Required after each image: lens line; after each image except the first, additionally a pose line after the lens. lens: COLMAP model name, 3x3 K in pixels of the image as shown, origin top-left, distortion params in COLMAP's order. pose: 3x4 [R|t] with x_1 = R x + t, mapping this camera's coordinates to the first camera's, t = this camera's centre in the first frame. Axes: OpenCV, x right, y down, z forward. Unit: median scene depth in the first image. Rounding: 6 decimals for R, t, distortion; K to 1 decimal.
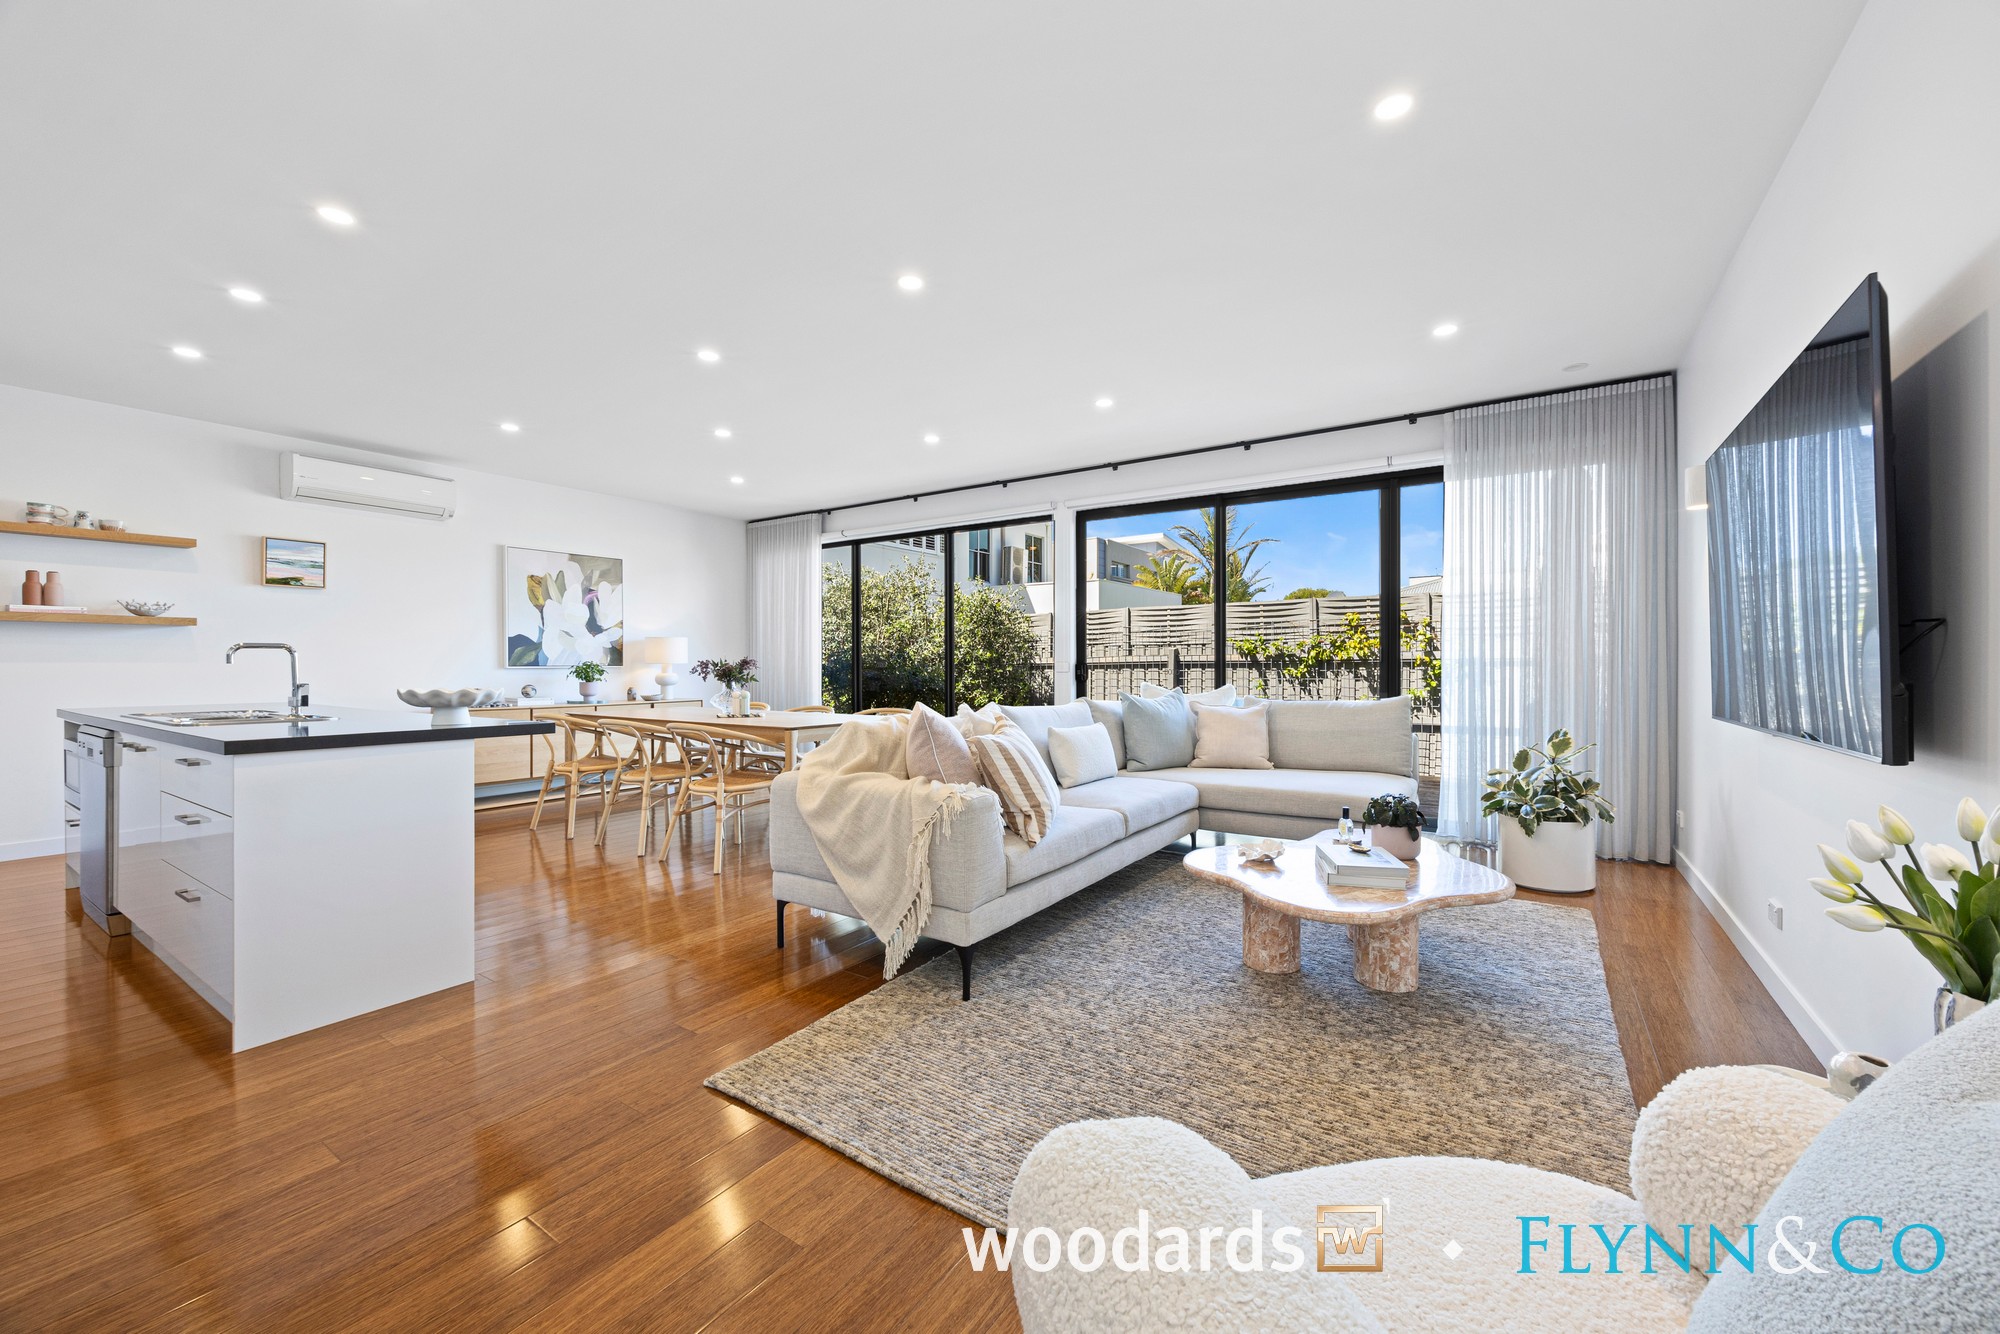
lens RADIAL K [[779.3, 0, 1000.0], [0, 779.3, 667.0], [0, 0, 1]] dist [-0.000854, 0.000254]
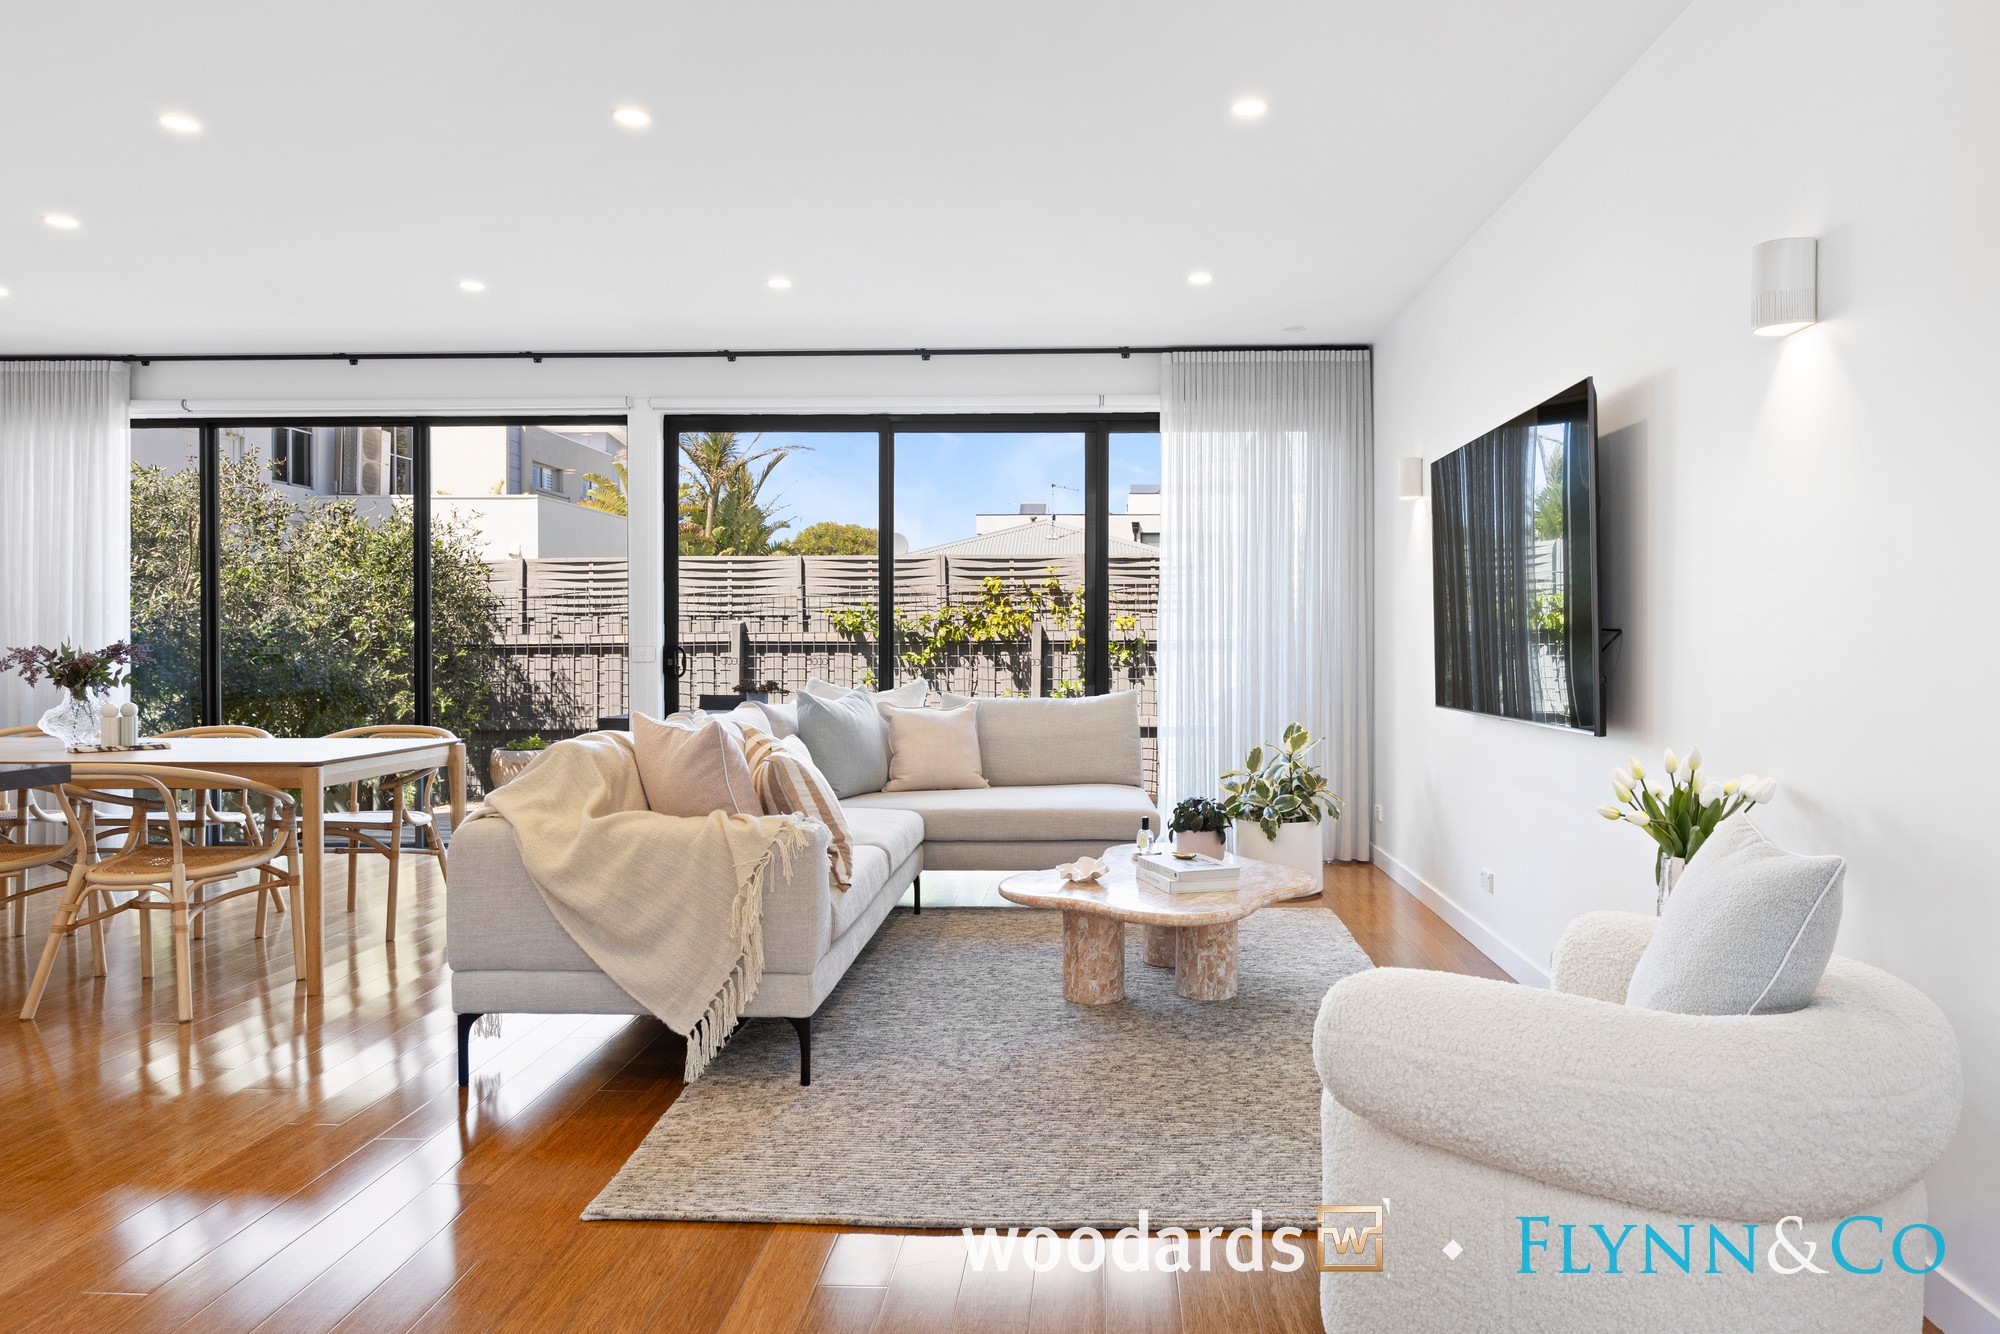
lens RADIAL K [[1303.4, 0, 1071.4], [0, 1303.4, 646.5], [0, 0, 1]] dist [-0.004830, -0.001892]
pose [[0.843519, -0.000141, 0.537099, -0.319886], [-0.000580, 0.999999, 0.001173, -0.012861], [-0.537099, -0.001301, 0.843518, -0.160190]]
